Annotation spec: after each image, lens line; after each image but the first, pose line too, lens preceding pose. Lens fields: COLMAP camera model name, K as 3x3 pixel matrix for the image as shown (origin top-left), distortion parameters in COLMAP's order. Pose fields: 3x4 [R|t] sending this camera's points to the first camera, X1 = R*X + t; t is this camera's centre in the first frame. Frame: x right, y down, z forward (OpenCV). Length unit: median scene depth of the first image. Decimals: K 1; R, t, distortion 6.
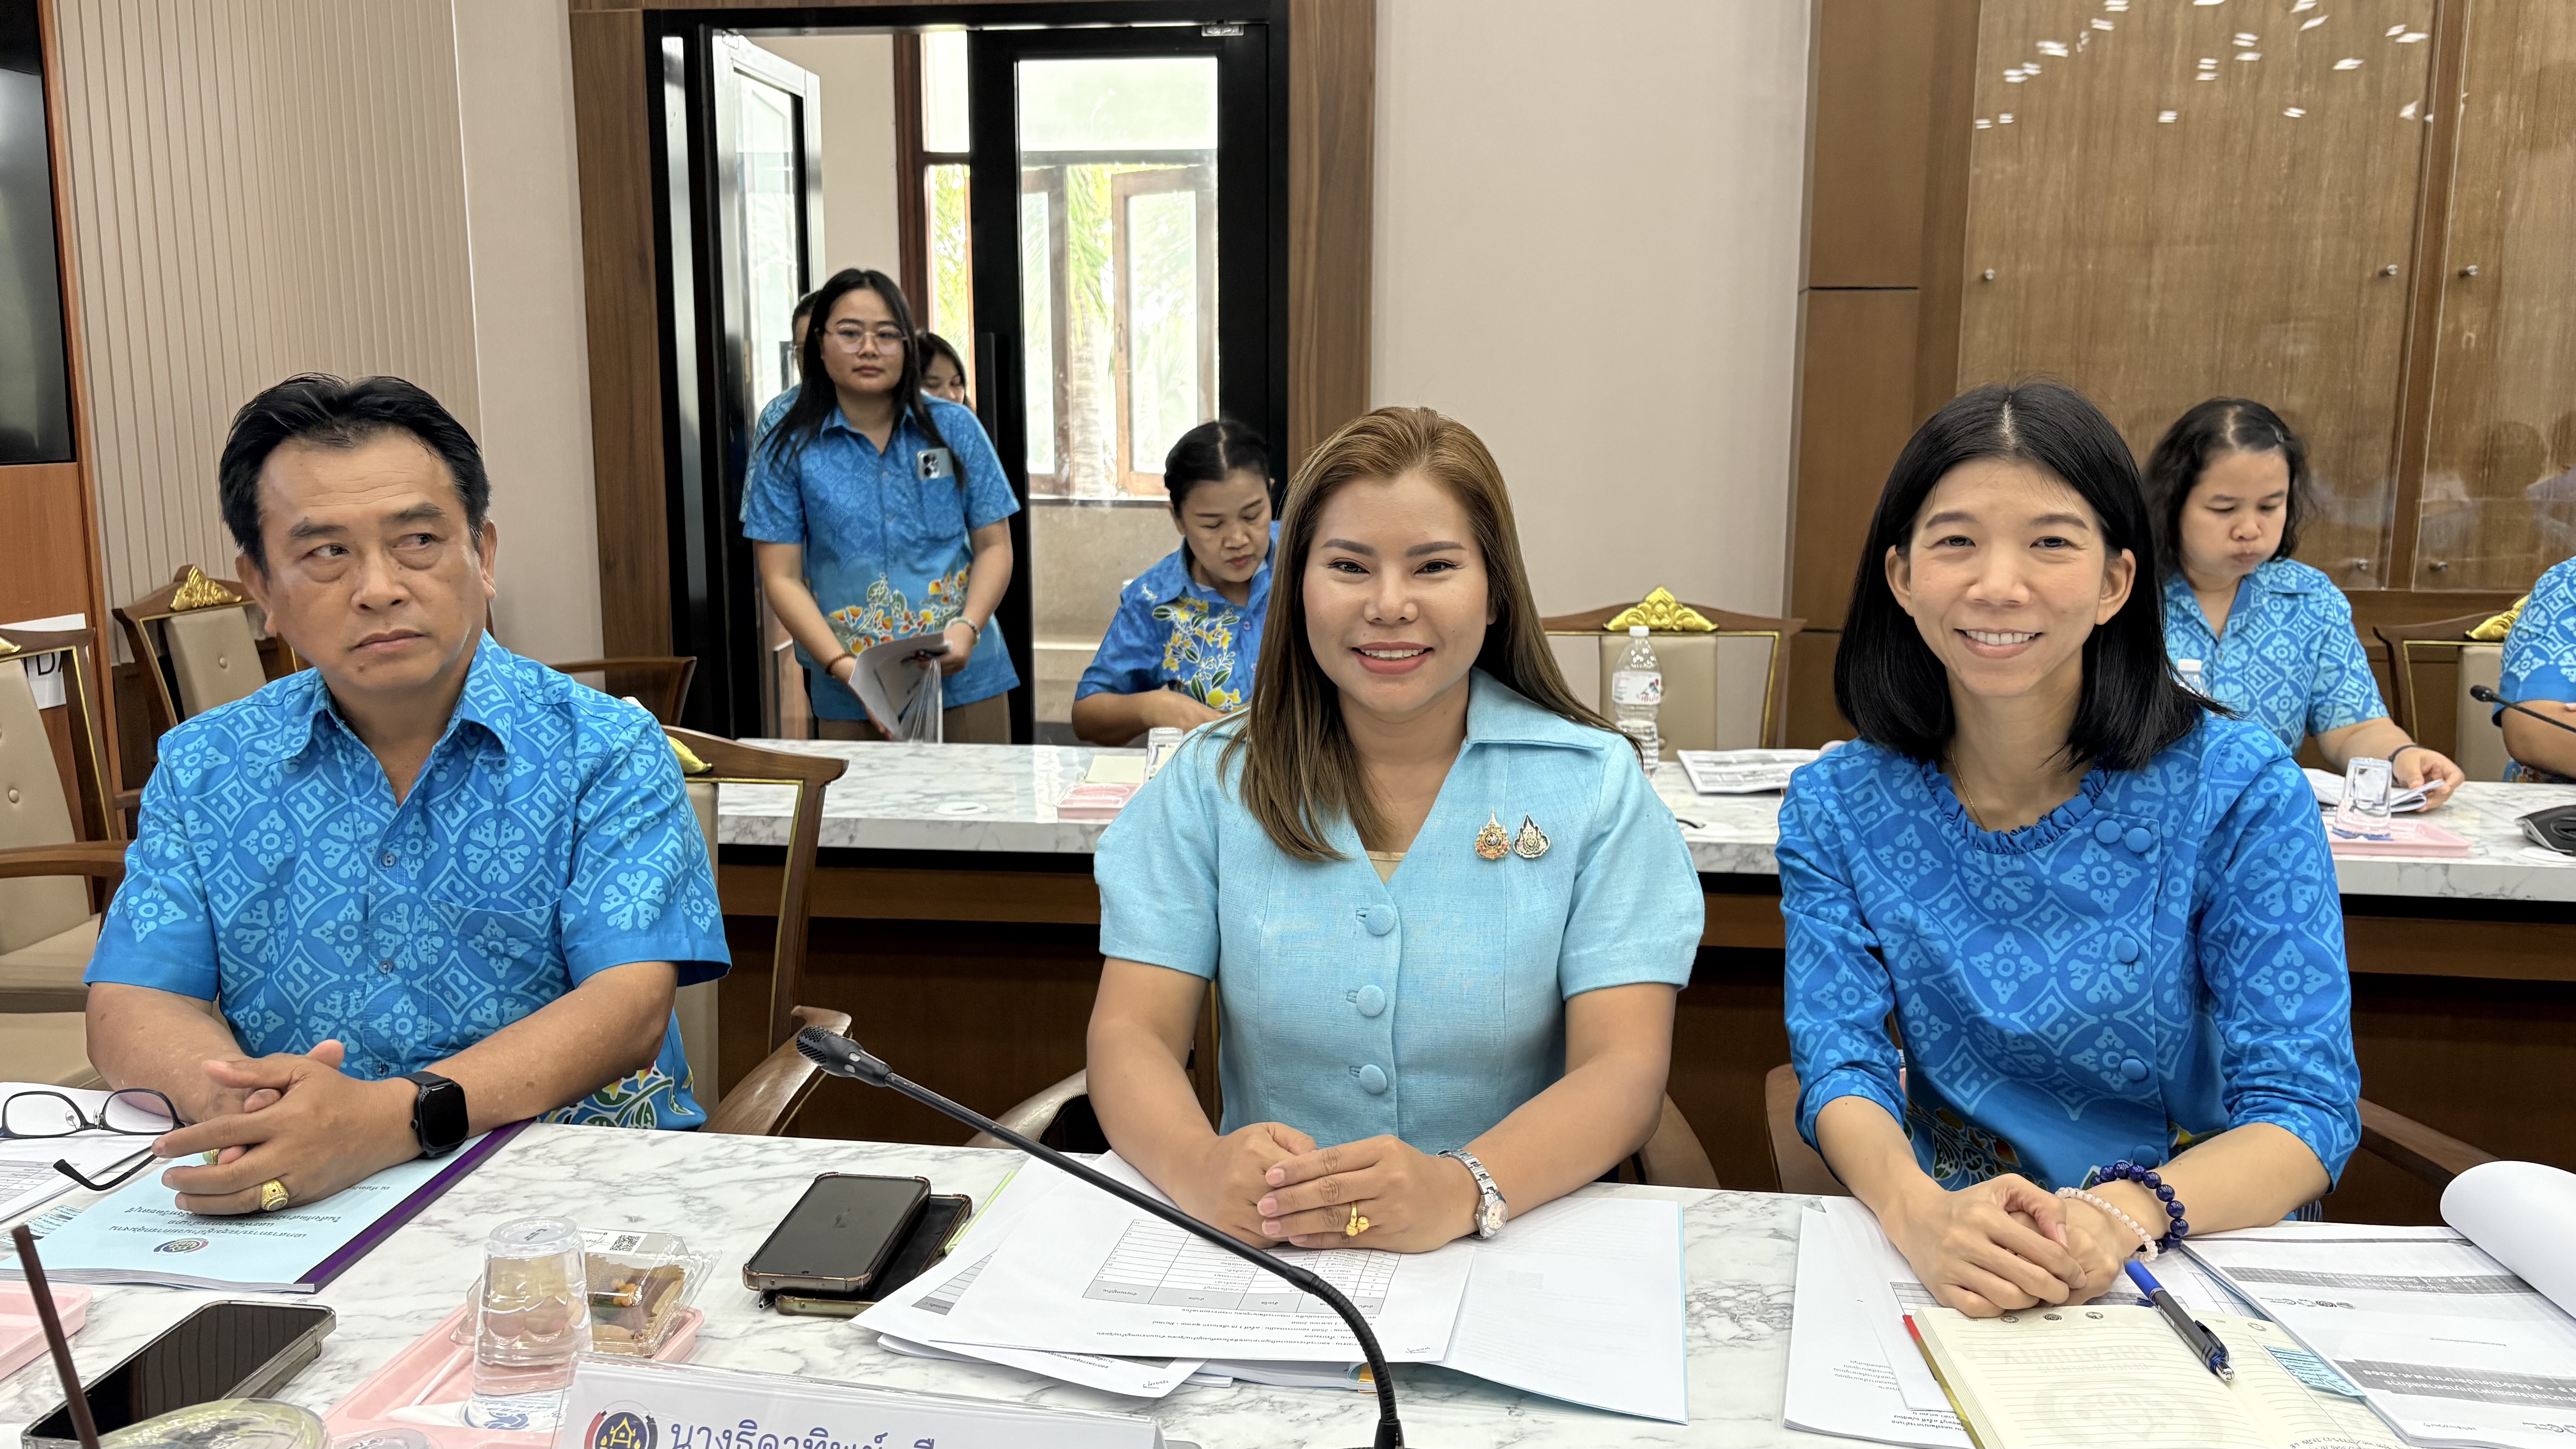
lens RADIAL K [[1942.9, 0, 1290.0], [0, 1942.9, 718.1], [0, 0, 1]] dist [0.038711, -0.036148]
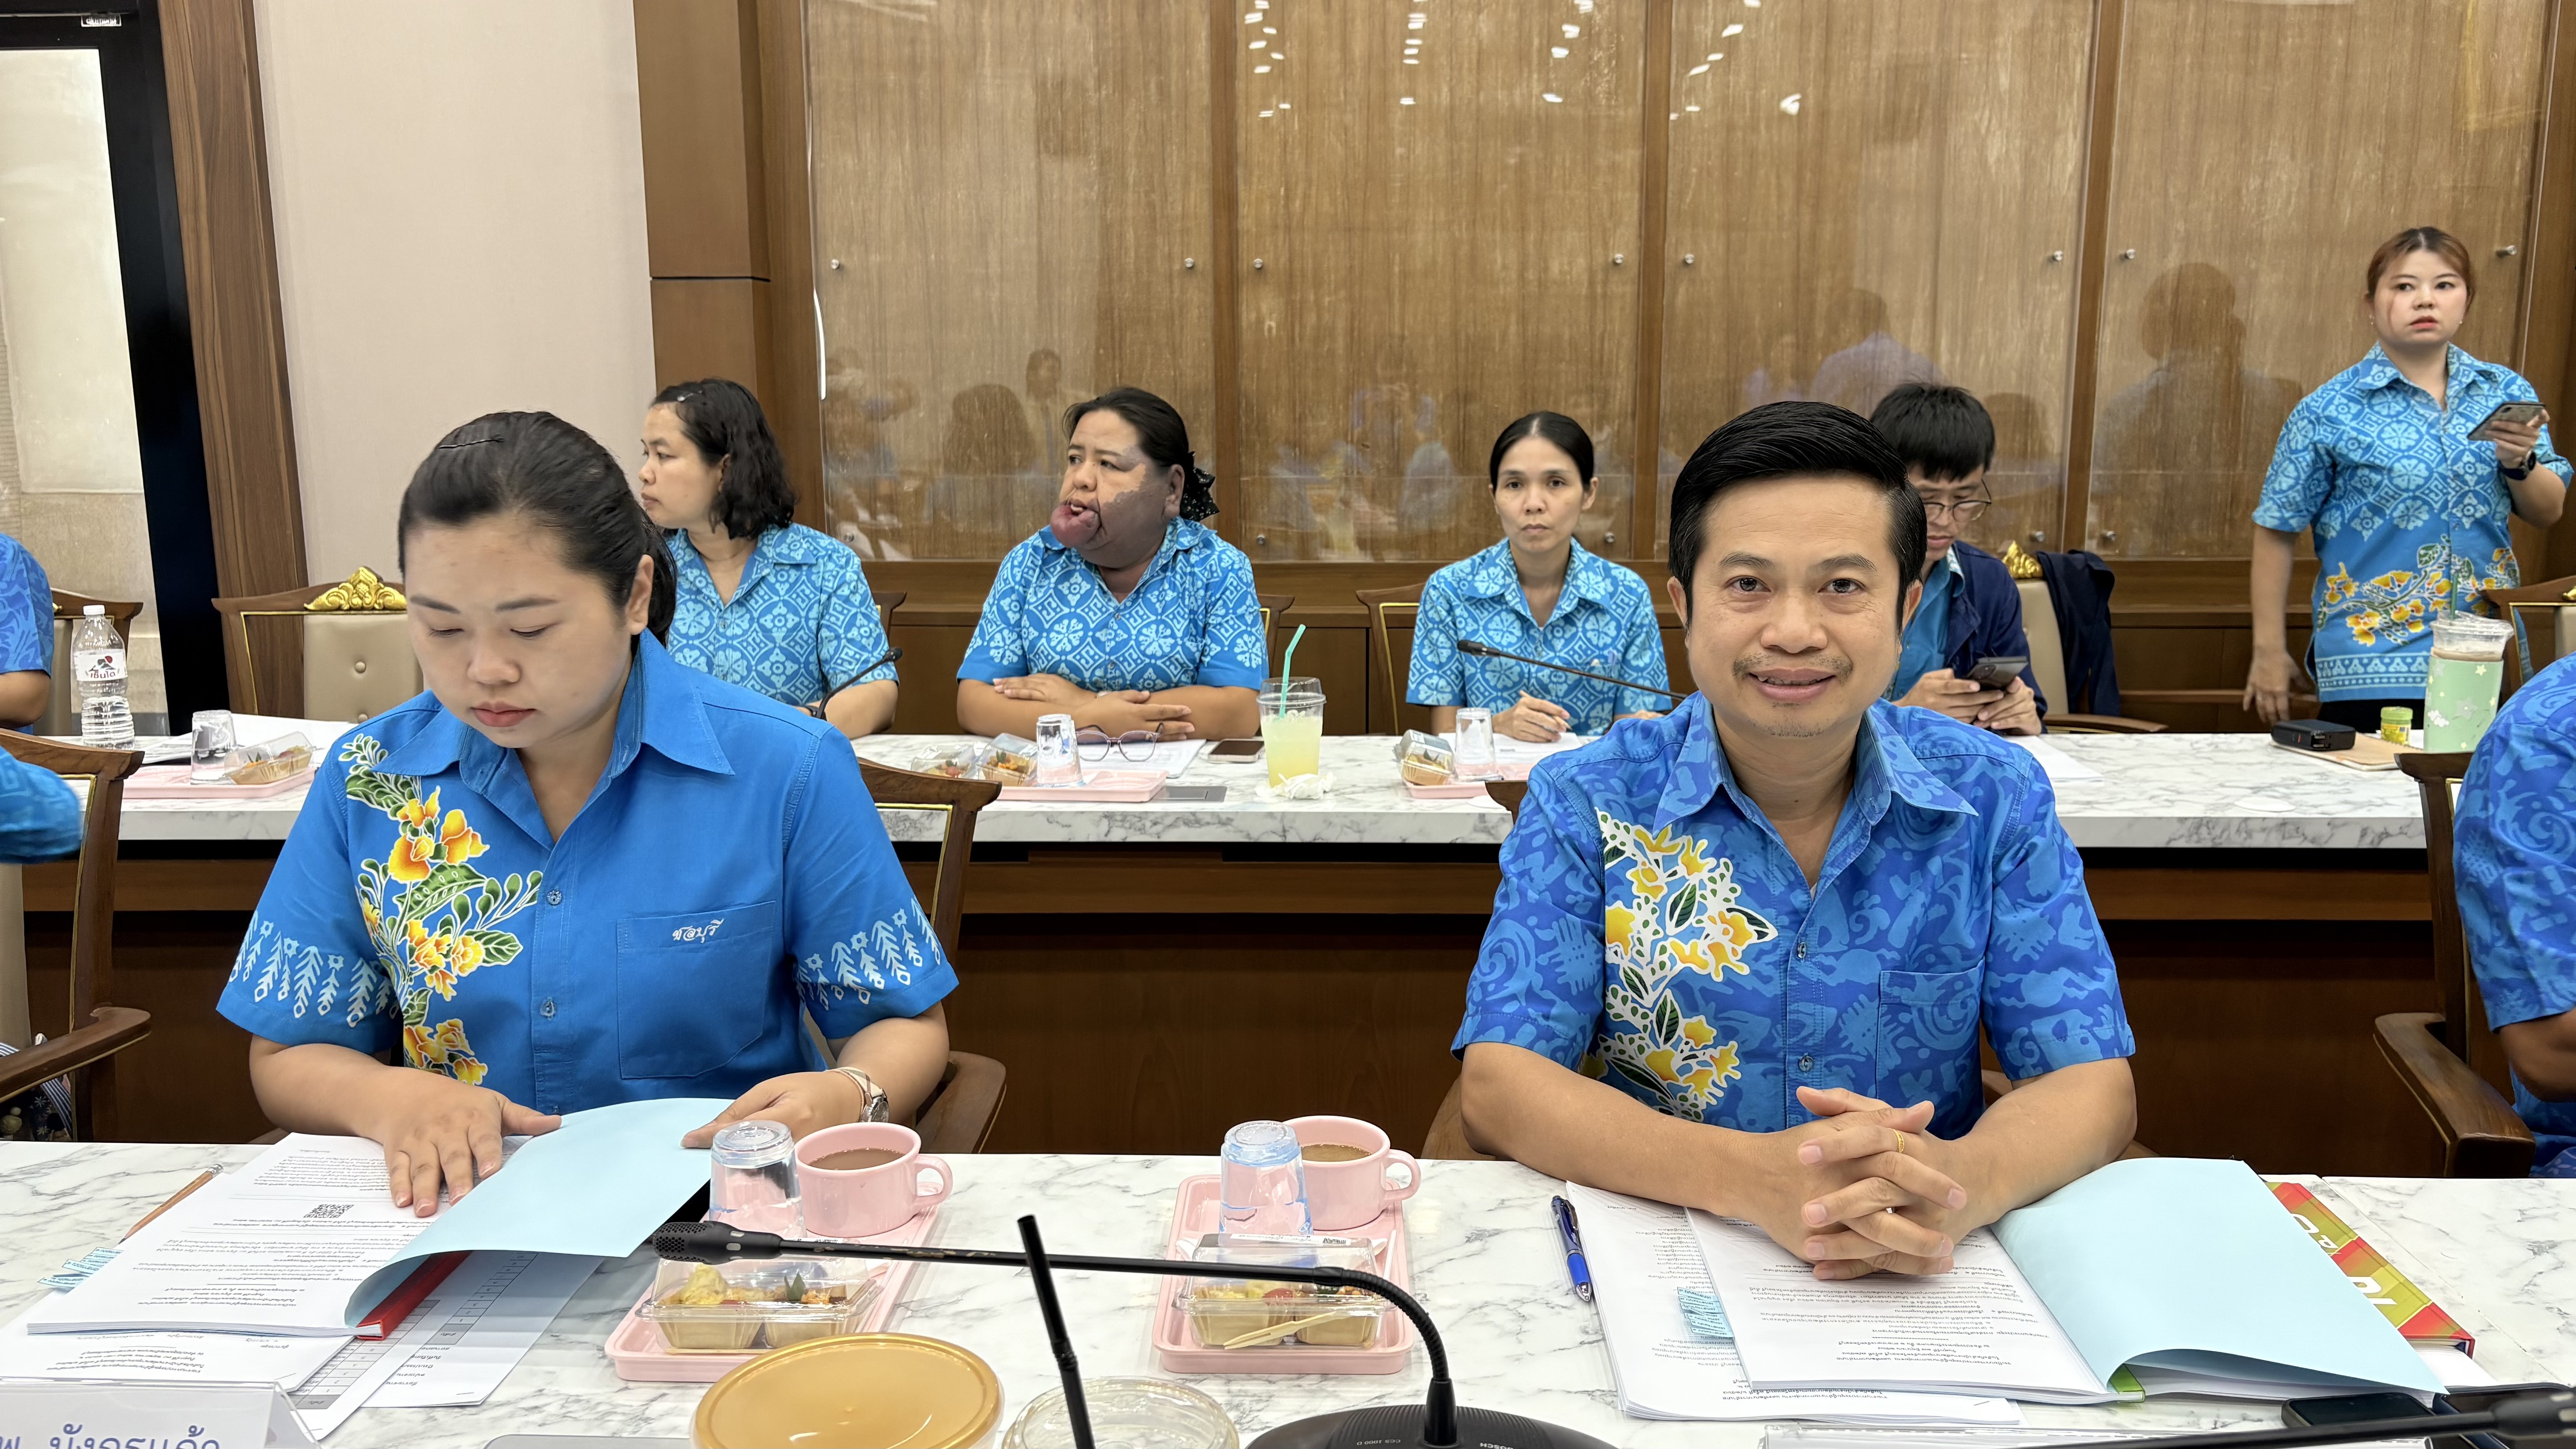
lens RADIAL K [[1942.9, 0, 1303.6], [0, 1942.9, 712.7], [0, 0, 1]] dist [0.038711, -0.036148]
pose [[0.996741, -0.020665, 0.077977, 0.531011], [0.020083, 0.999764, 0.008243, 0.010467], [-0.078129, -0.006650, 0.996921, -0.067808]]
